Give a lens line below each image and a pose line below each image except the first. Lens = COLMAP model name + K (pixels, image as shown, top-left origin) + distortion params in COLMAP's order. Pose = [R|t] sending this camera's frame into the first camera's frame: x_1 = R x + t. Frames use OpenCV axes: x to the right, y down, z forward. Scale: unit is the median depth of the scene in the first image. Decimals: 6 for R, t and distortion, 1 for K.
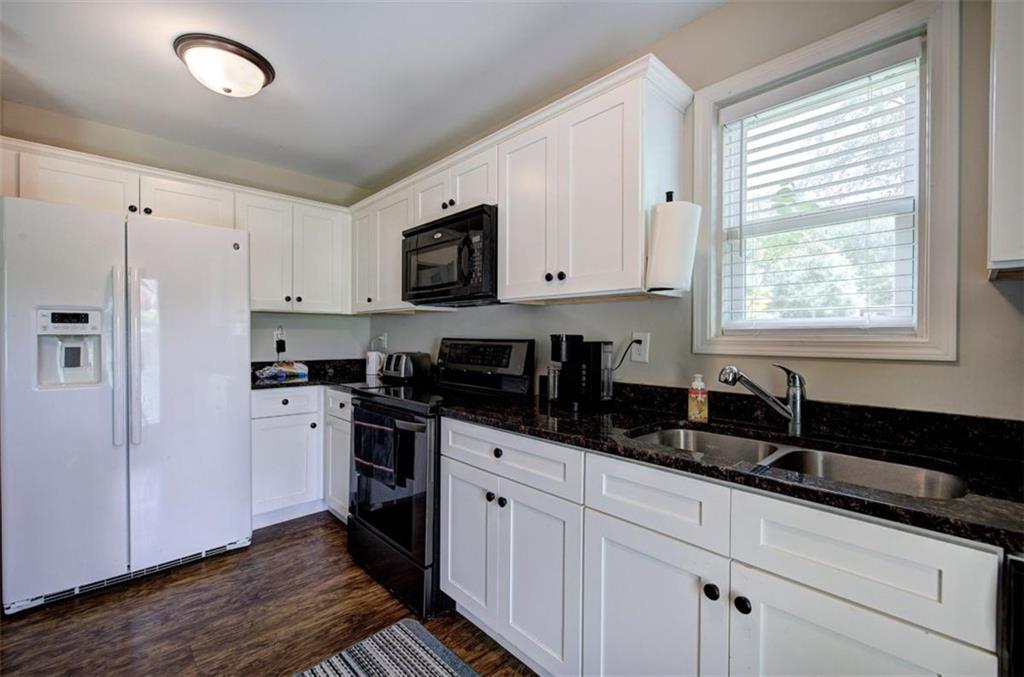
lens RADIAL K [[431.9, 0, 515.2], [0, 431.9, 335.6], [0, 0, 1]] dist [-0.001463, 0.000269]
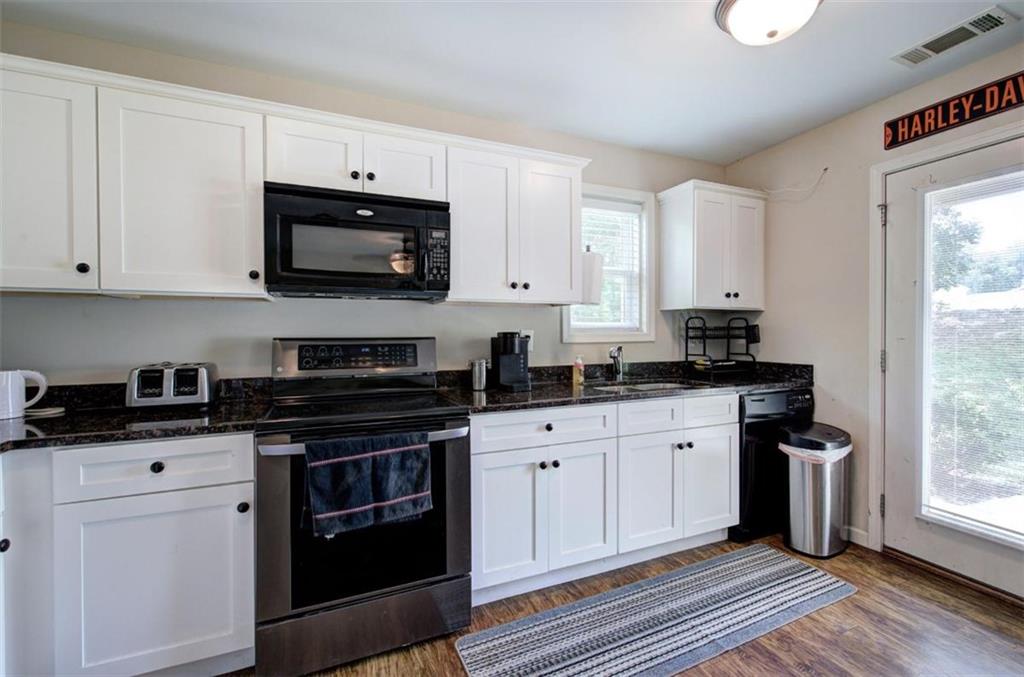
lens RADIAL K [[431.9, 0, 515.2], [0, 431.9, 335.6], [0, 0, 1]] dist [-0.001463, 0.000269]
pose [[0.352055, -0.015438, 0.935852, -1.079951], [0.006761, 0.999880, 0.013950, -0.009635], [-0.935955, 0.001416, 0.352117, 0.569238]]
